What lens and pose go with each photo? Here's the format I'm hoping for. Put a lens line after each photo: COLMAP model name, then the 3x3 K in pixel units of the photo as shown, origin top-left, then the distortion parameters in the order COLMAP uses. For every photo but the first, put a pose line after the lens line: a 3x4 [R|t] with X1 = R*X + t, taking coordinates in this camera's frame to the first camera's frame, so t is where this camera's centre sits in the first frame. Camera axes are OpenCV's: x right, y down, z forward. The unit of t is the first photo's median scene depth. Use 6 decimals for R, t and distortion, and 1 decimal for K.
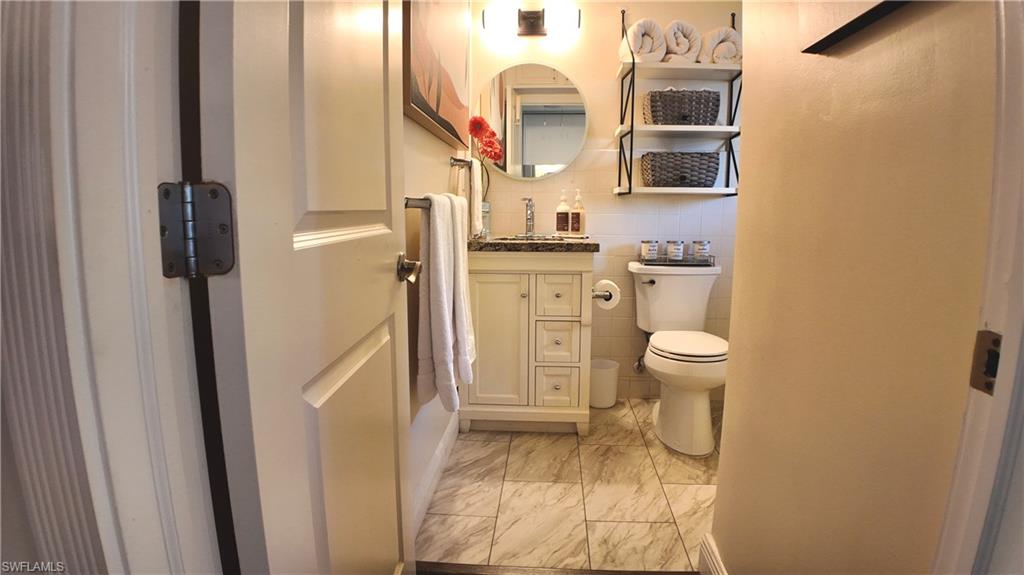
lens RADIAL K [[537.6, 0, 515.6], [0, 537.6, 285.4], [0, 0, 1]] dist [-0.085356, -0.025116]
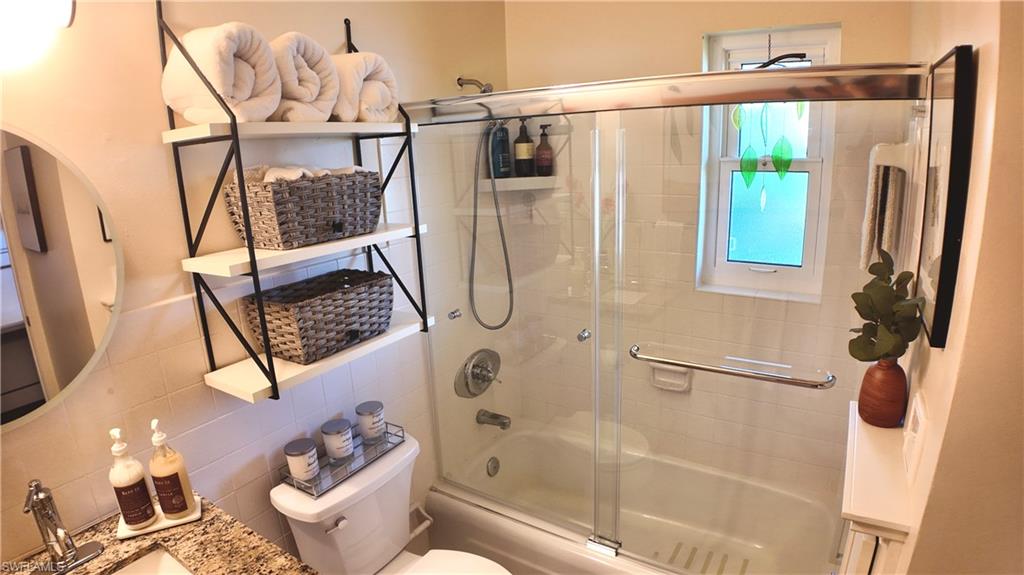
lens RADIAL K [[537.6, 0, 515.6], [0, 537.6, 285.4], [0, 0, 1]] dist [-0.085356, -0.025116]
pose [[0.474865, -0.242211, 0.846071, -0.061958], [0.155979, 0.969324, 0.189951, -0.331543], [-0.866126, 0.041768, 0.498078, 0.574239]]
